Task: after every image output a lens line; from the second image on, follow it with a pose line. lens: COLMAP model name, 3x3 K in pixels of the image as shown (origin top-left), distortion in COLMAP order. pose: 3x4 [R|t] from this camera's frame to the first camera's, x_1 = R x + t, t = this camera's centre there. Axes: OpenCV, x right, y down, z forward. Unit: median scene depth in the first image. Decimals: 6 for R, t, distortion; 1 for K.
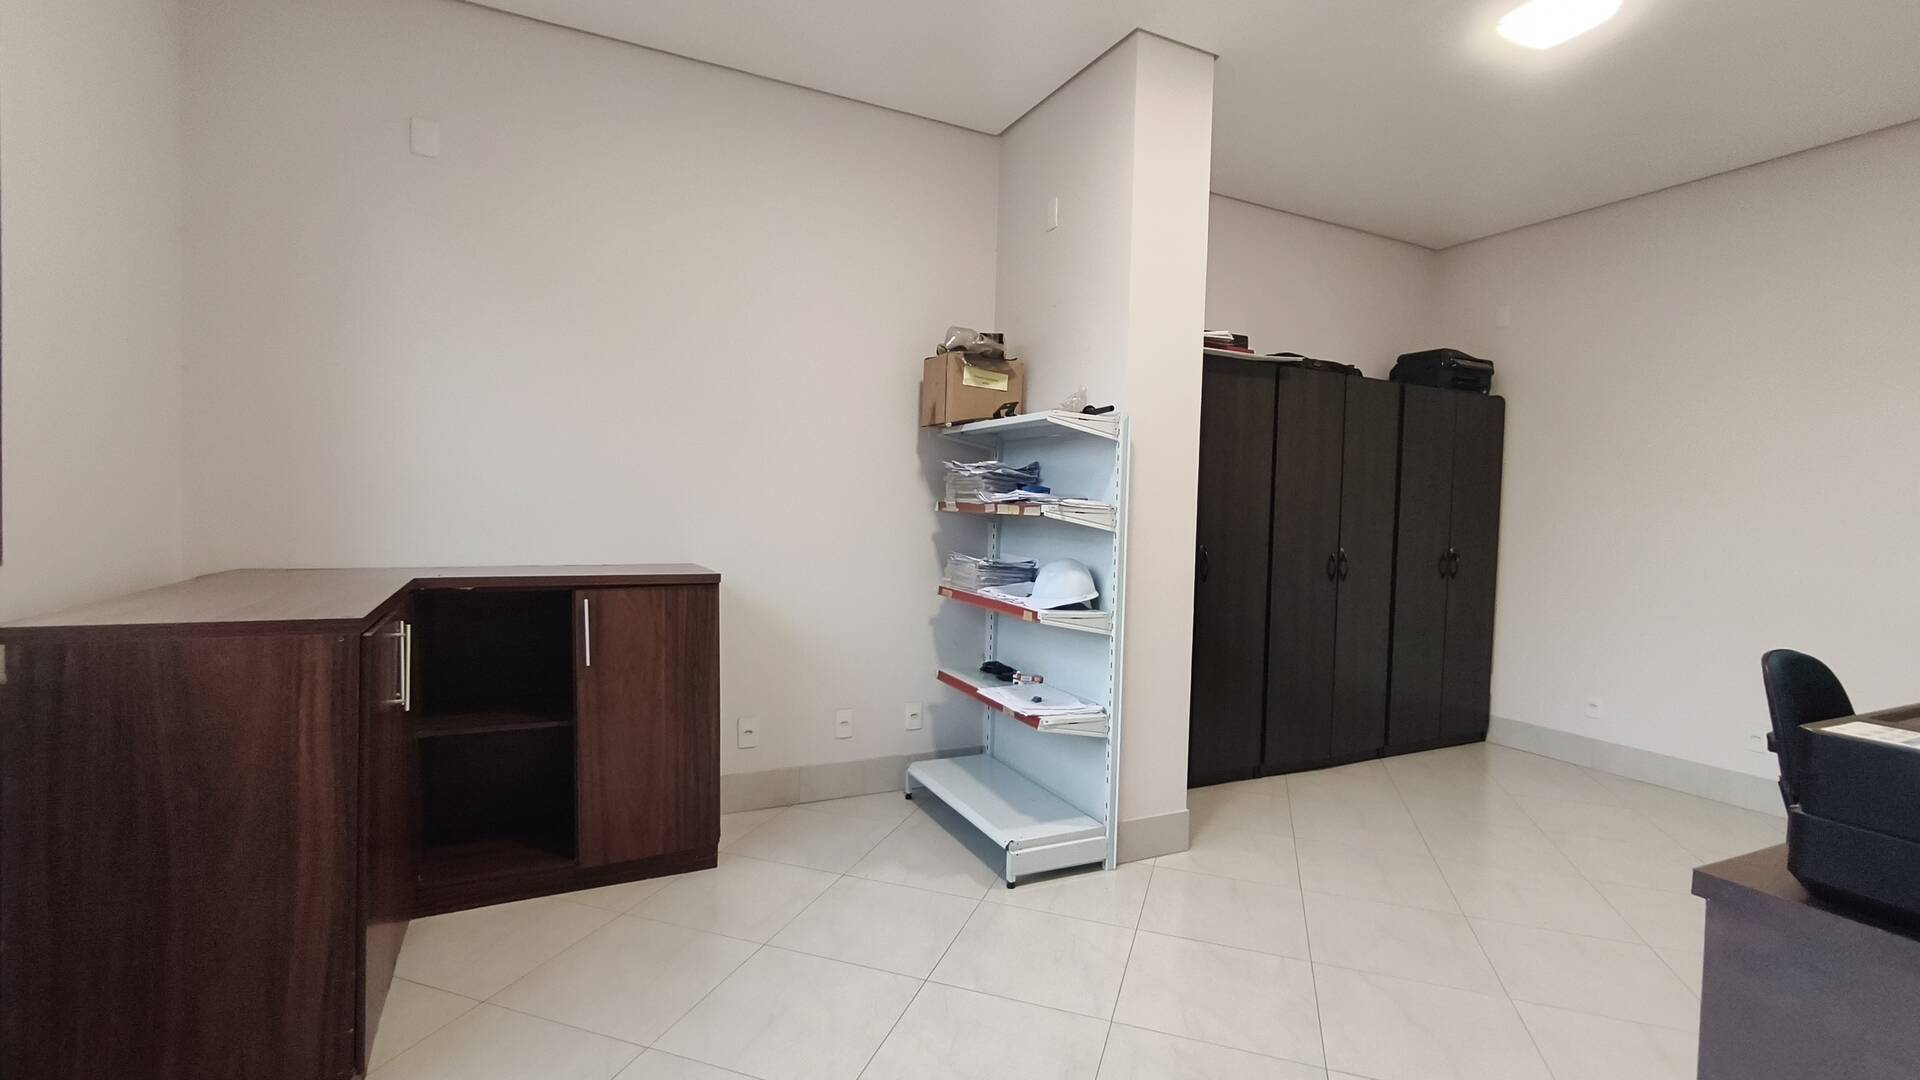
lens RADIAL K [[839.5, 0, 969.0], [0, 839.5, 534.4], [0, 0, 1]] dist [-0.015331, 0.005041]
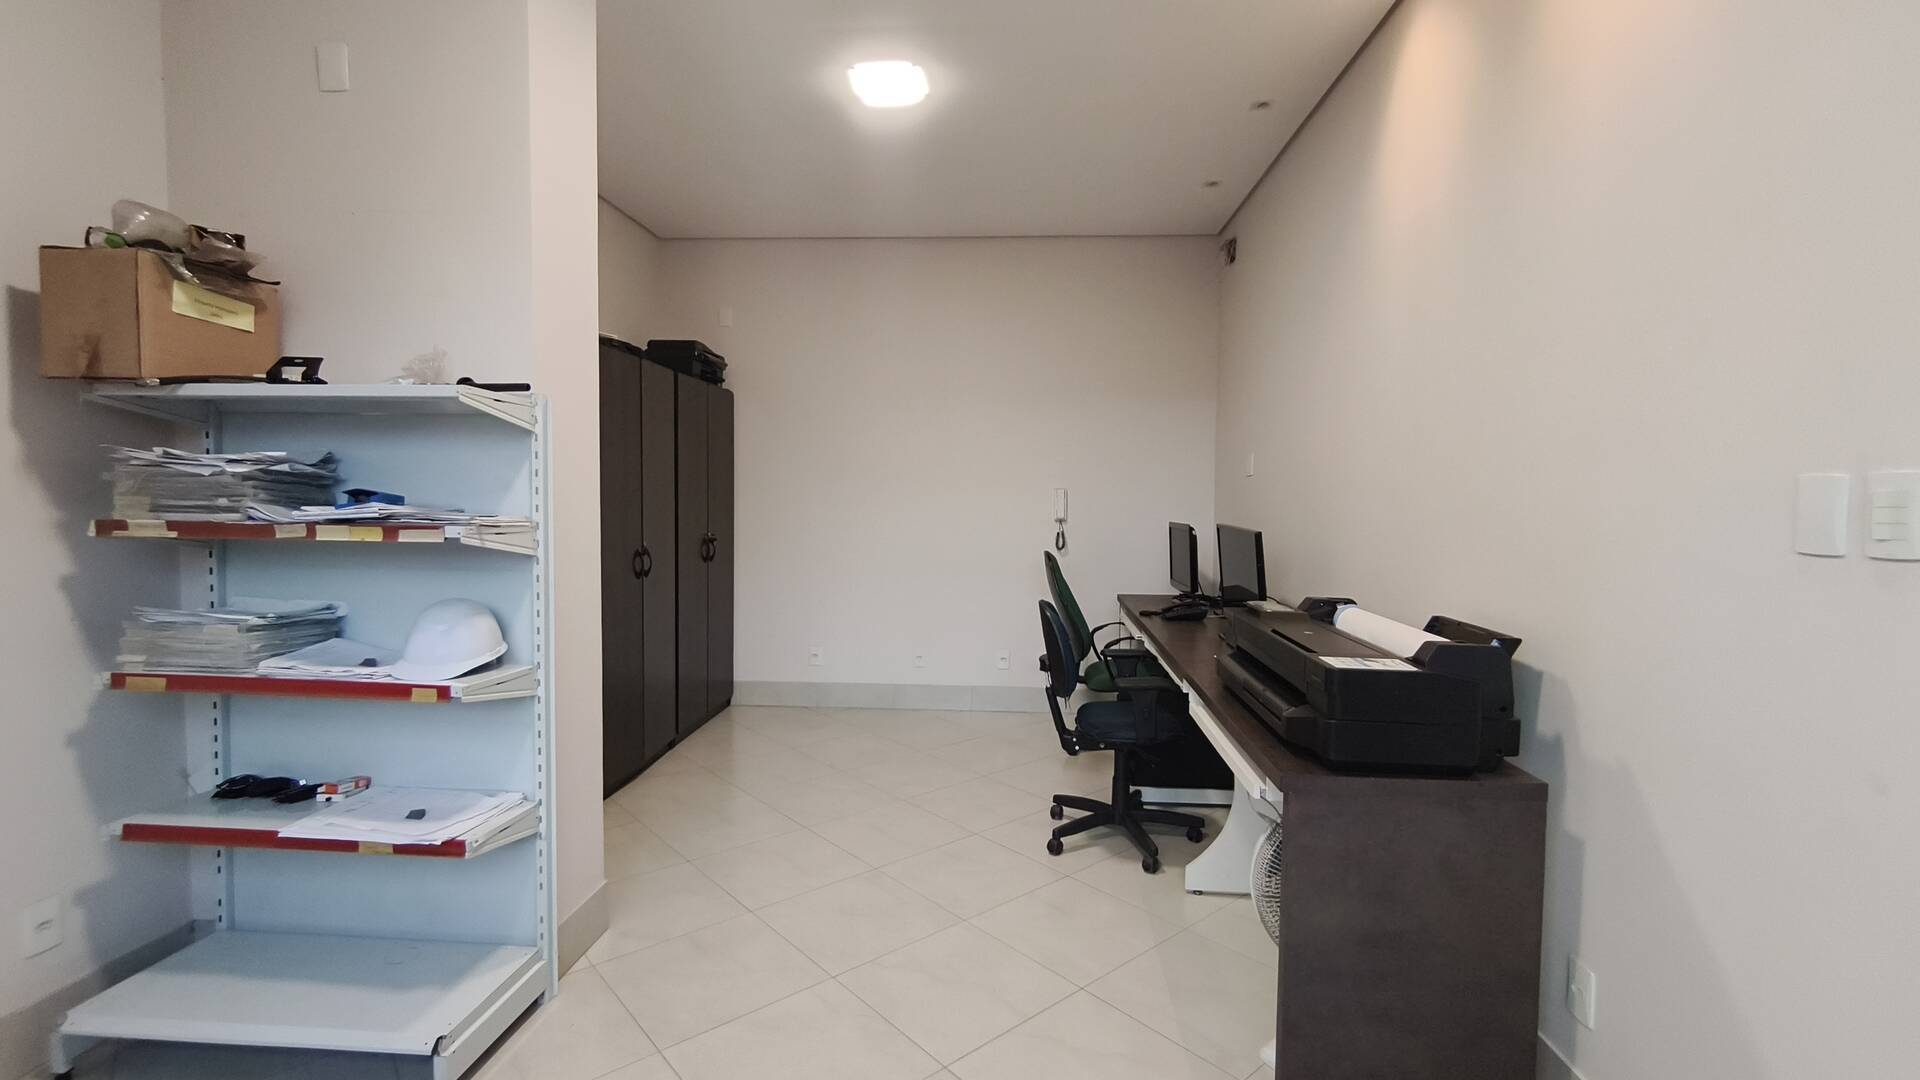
lens RADIAL K [[839.5, 0, 969.0], [0, 839.5, 534.4], [0, 0, 1]] dist [-0.015331, 0.005041]
pose [[0.493993, -0.067986, 0.866804, -0.237851], [0.032778, 0.997686, 0.059572, -0.045806], [-0.868848, -0.001016, 0.495078, 0.263277]]
